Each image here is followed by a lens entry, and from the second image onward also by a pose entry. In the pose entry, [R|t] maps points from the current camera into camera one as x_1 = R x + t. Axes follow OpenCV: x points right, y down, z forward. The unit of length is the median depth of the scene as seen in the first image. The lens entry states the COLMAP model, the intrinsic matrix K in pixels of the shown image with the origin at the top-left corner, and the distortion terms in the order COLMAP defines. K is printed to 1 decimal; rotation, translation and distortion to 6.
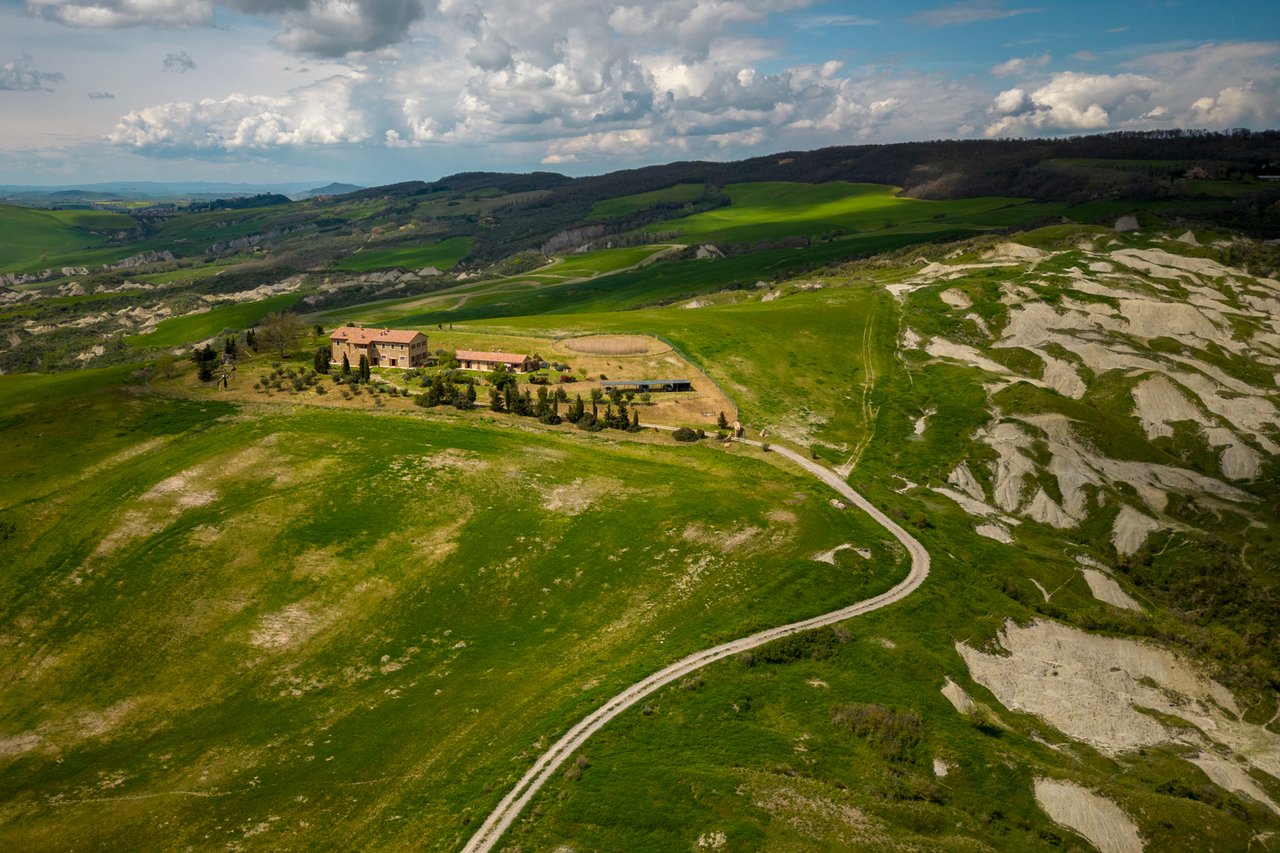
lens RADIAL K [[1050.5, 0, 532.8], [0, 1050.5, 427.7], [0, 0, 1]] dist [0.148220, -0.297574]
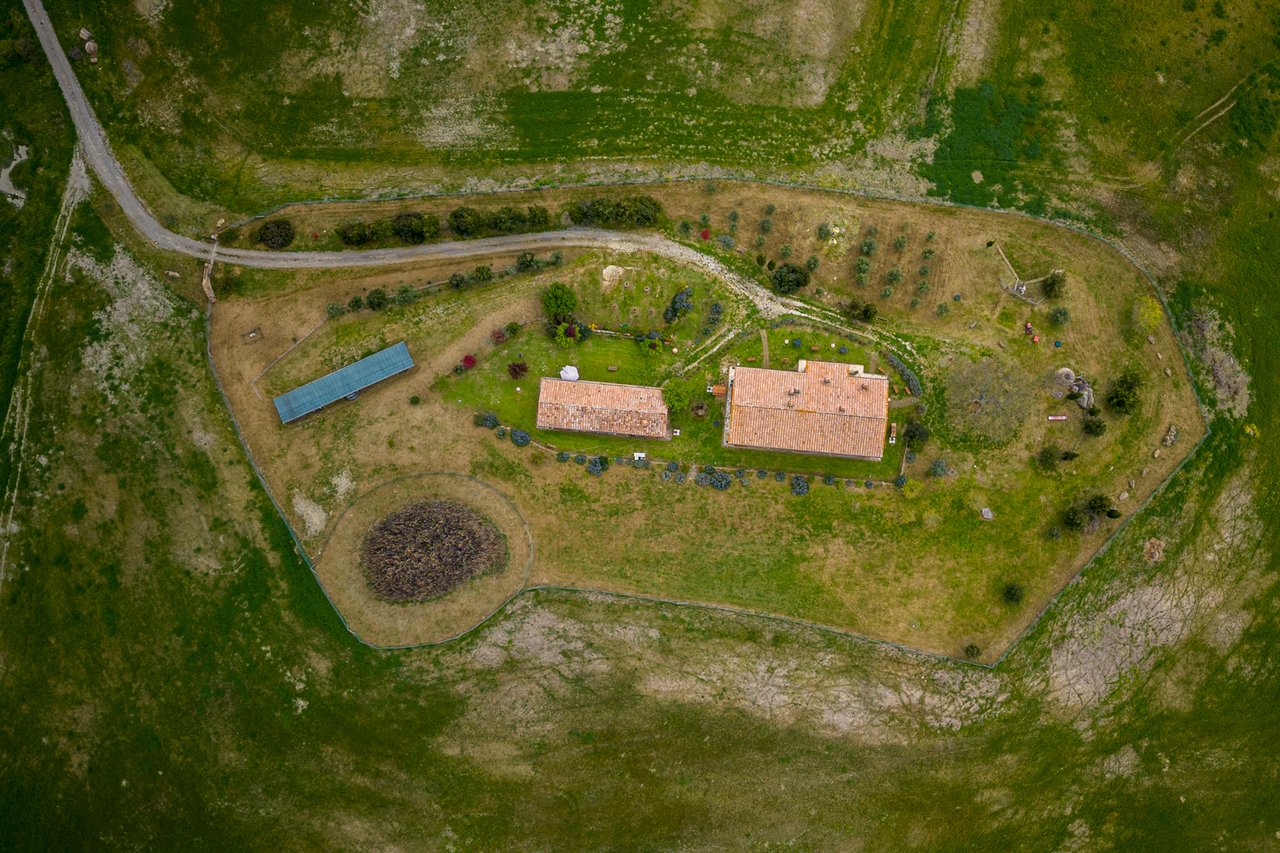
lens RADIAL K [[1106.7, 0, 740.1], [0, 1106.7, 429.3], [0, 0, 1]] dist [0.083964, -0.086937]
pose [[-0.964331, 0.264167, -0.016798, -0.097654], [-0.070611, -0.195563, 0.978146, -0.672139], [0.255109, 0.944442, 0.207240, 0.877031]]
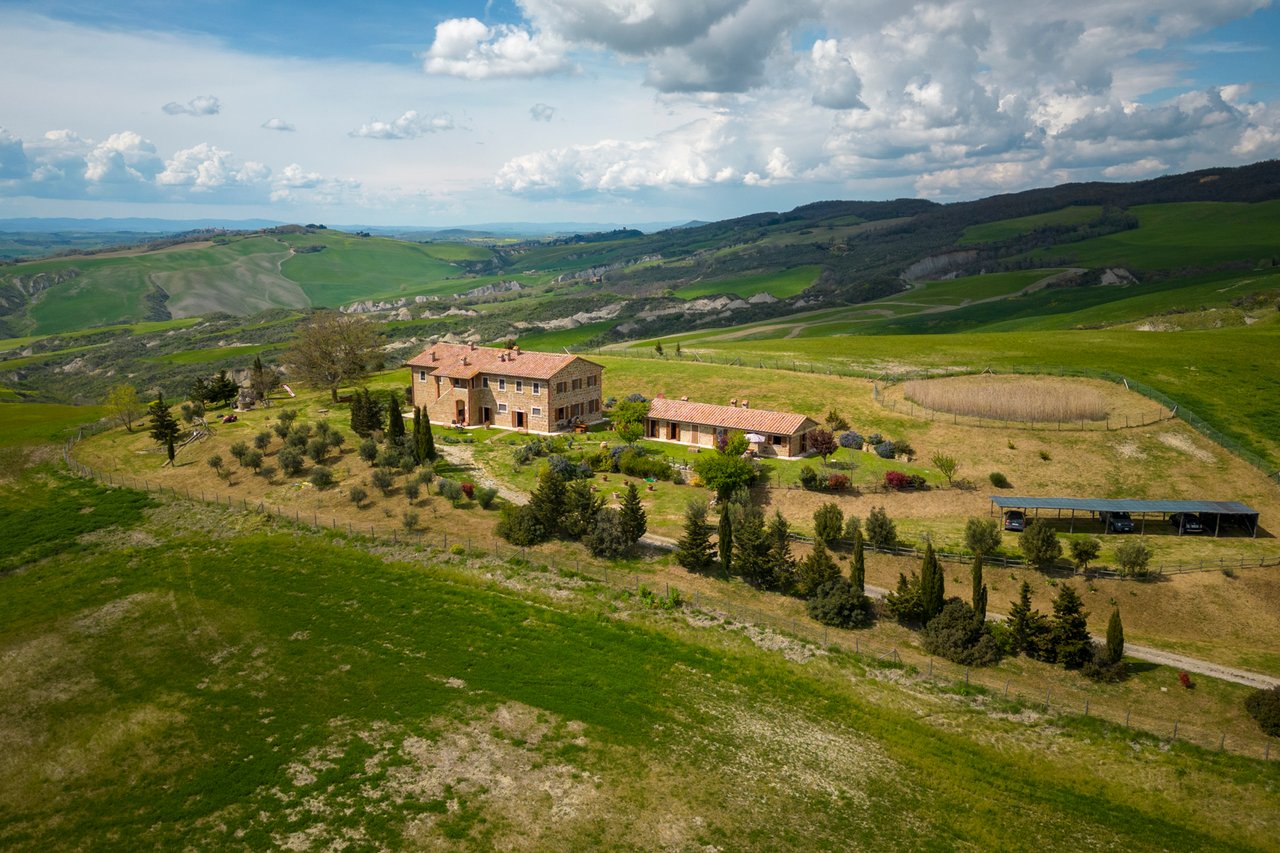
lens RADIAL K [[1059.4, 0, 620.1], [0, 1059.4, 424.7], [0, 0, 1]] dist [0.097367, -0.118769]
pose [[0.969004, 0.042638, -0.243337, 0.024810], [-0.051765, 0.998171, -0.031235, -0.046391], [0.241560, 0.042863, 0.969439, 0.544672]]
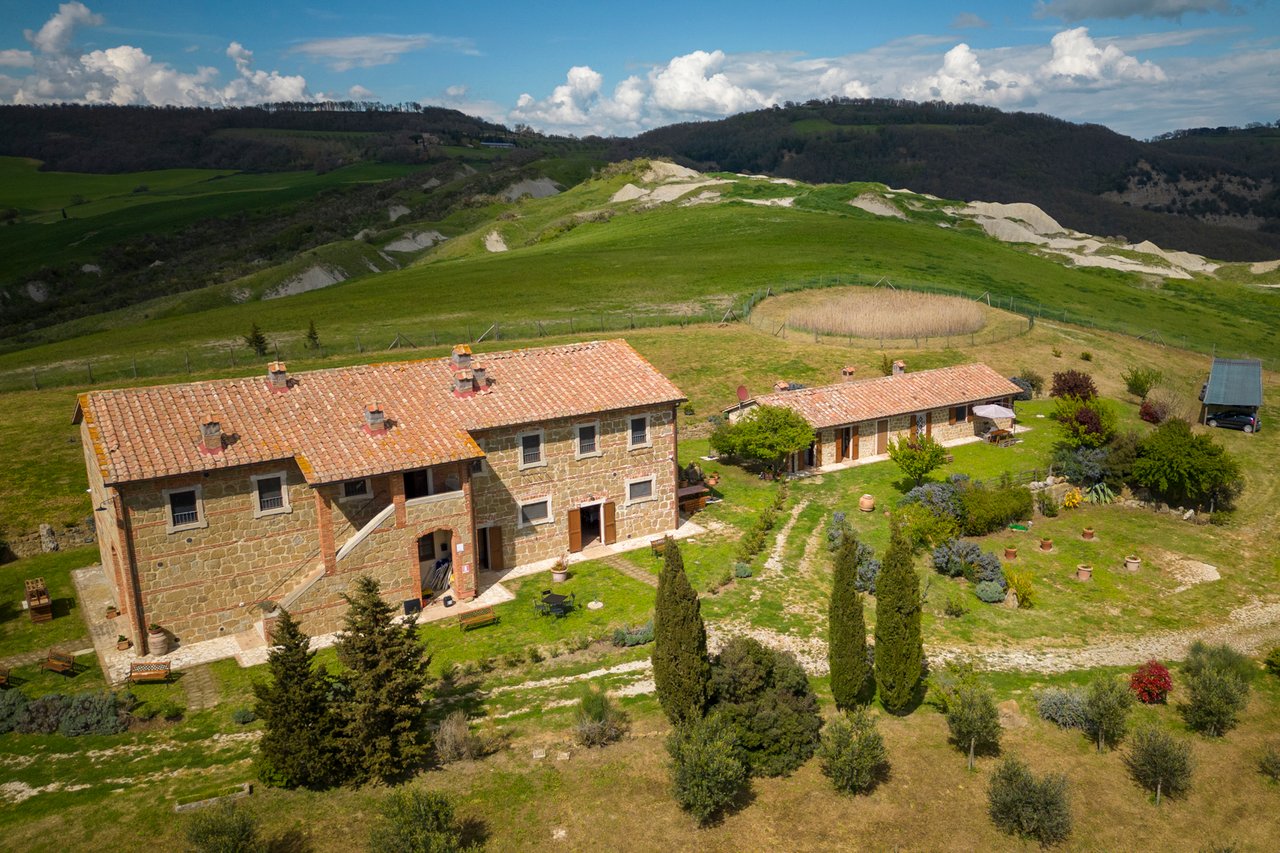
lens RADIAL K [[1057.8, 0, 766.4], [0, 1057.8, 426.0], [0, 0, 1]] dist [0.066536, -0.062355]
pose [[0.546814, -0.199226, 0.813206, -0.253417], [0.197244, 0.974593, 0.106133, -0.089836], [-0.813689, 0.102365, 0.572217, 0.855283]]
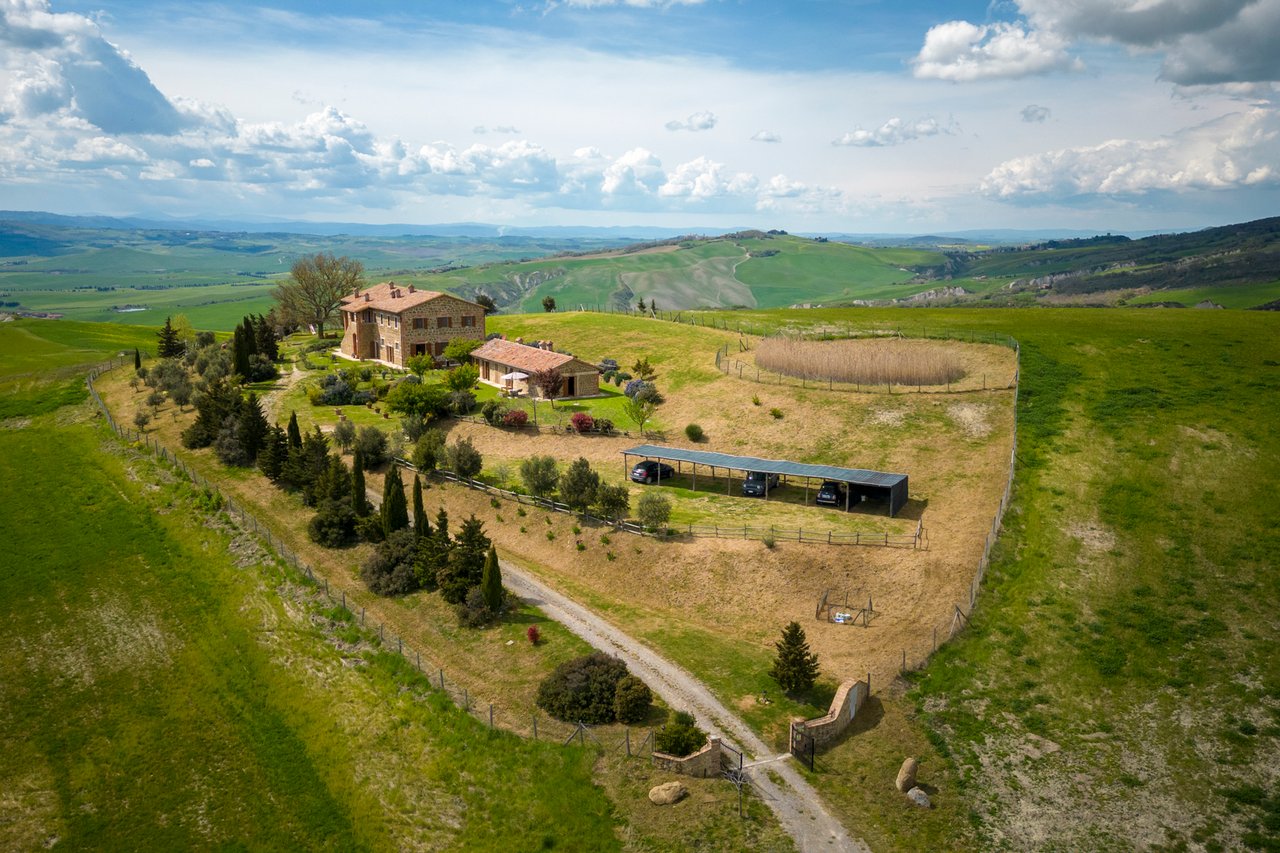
lens RADIAL K [[1058.1, 0, 649.9], [0, 1058.1, 426.4], [0, 0, 1]] dist [0.091085, -0.106979]
pose [[0.792202, 0.114395, -0.599441, 0.248916], [-0.140939, 0.990015, 0.002671, -0.046496], [0.593761, 0.082368, 0.800414, 0.673409]]
